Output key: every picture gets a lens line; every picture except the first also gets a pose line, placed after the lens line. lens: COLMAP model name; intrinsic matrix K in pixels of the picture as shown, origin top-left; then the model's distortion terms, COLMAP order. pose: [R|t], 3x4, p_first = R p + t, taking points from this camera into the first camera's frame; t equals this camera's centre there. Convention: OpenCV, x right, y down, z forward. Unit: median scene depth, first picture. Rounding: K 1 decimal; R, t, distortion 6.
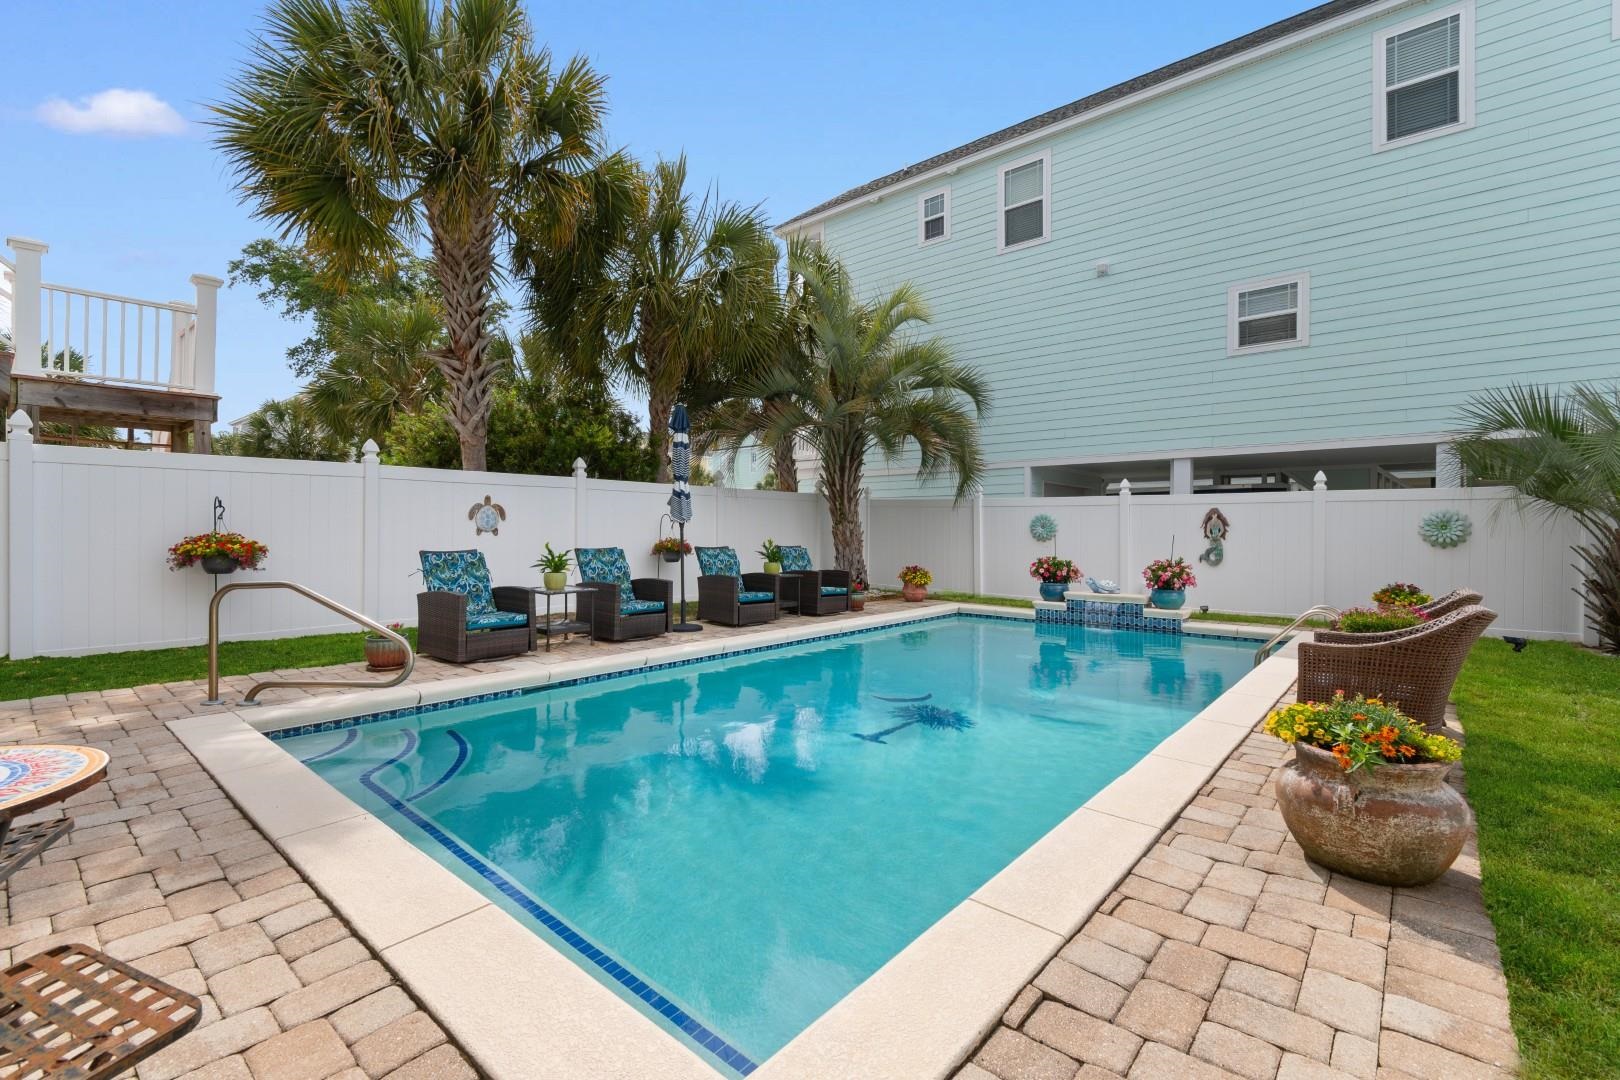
lens RADIAL K [[721.5, 0, 805.4], [0, 721.5, 535.9], [0, 0, 1]] dist [0.003793, -0.000186]
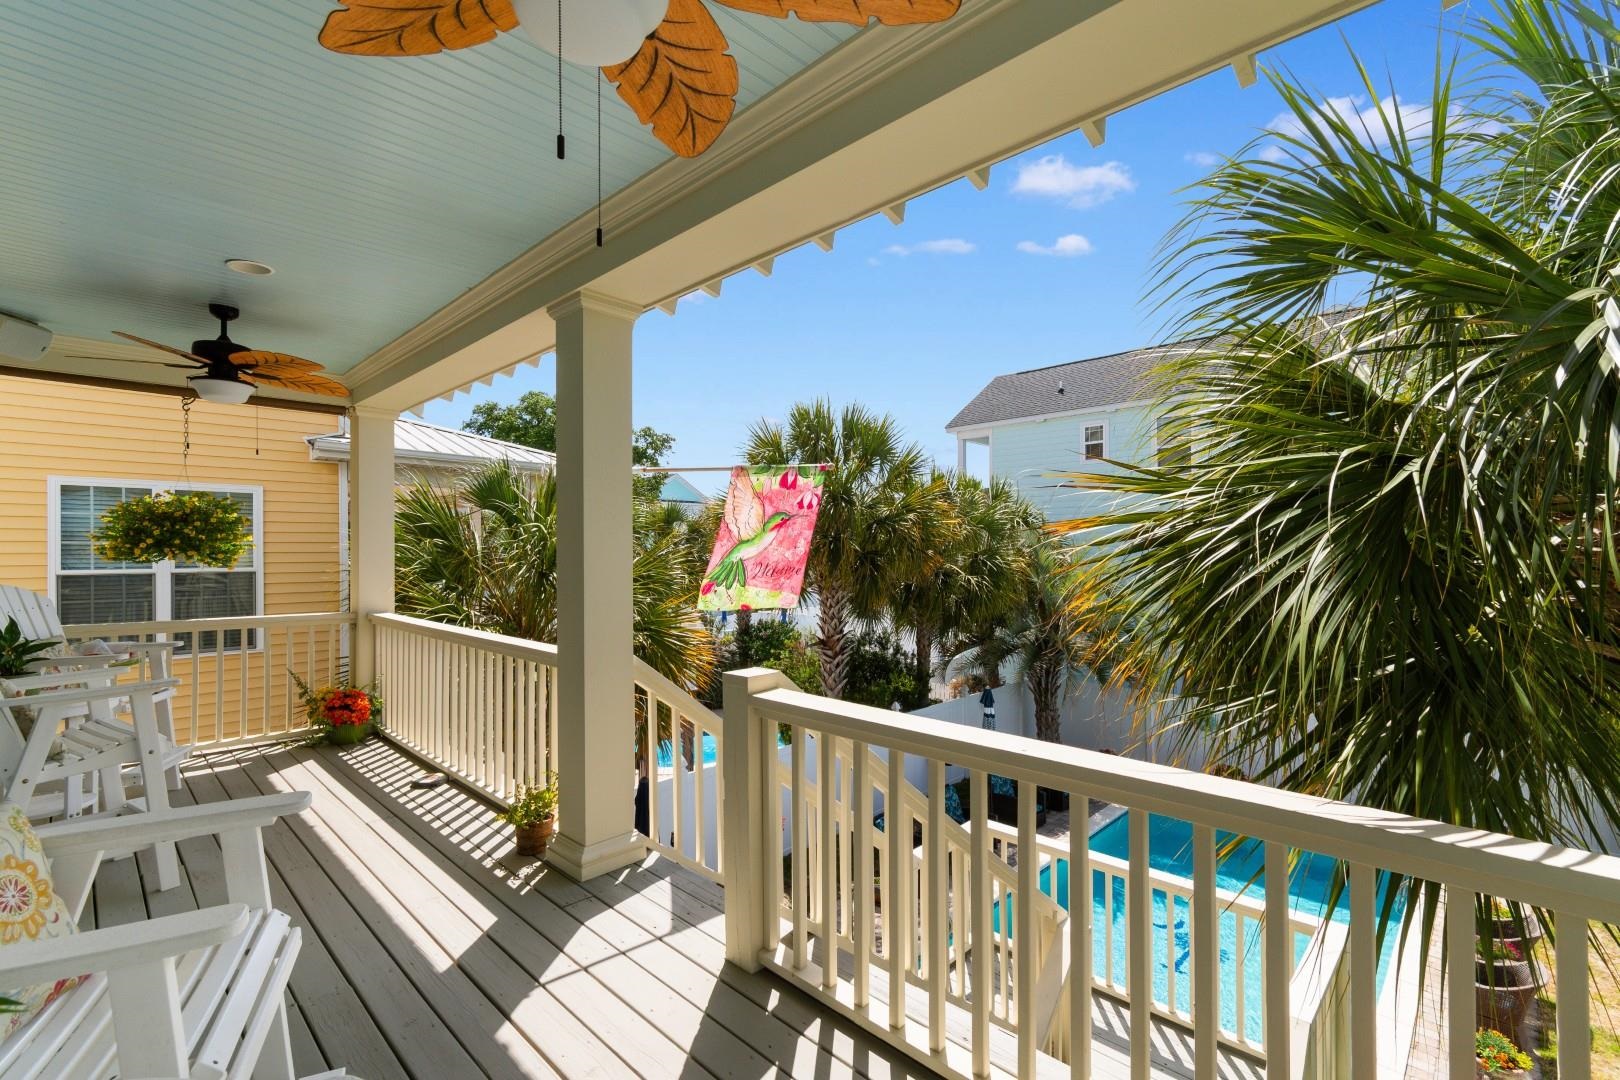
lens RADIAL K [[721.5, 0, 788.6], [0, 721.5, 549.6], [0, 0, 1]] dist [0.003793, -0.000186]
pose [[0.997300, -0.008385, -0.072955, -0.389434], [0.008536, 0.999962, 0.001755, -0.388932], [0.072938, -0.002373, 0.997334, -0.435468]]
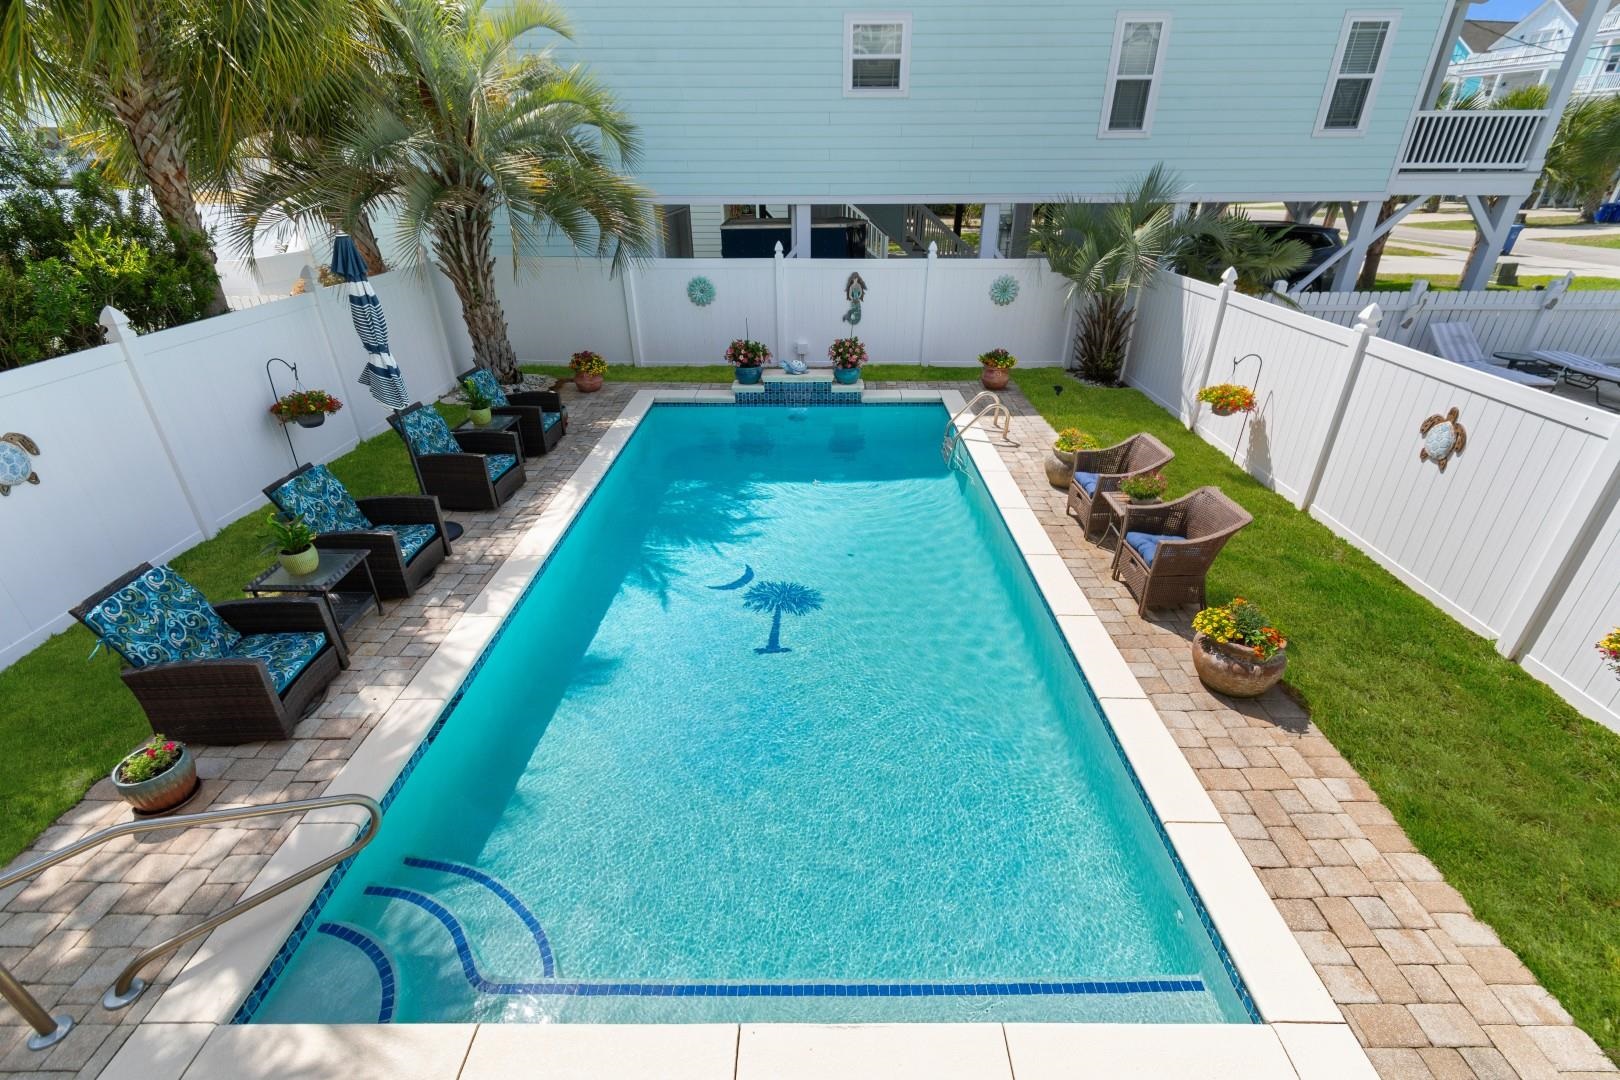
lens RADIAL K [[721.5, 0, 818.9], [0, 721.5, 537.4], [0, 0, 1]] dist [0.003793, -0.000186]
pose [[0.753237, -0.310972, 0.579595, -0.257170], [0.007787, 0.885333, 0.464892, -0.196846], [-0.657703, -0.345661, 0.669287, 0.141980]]
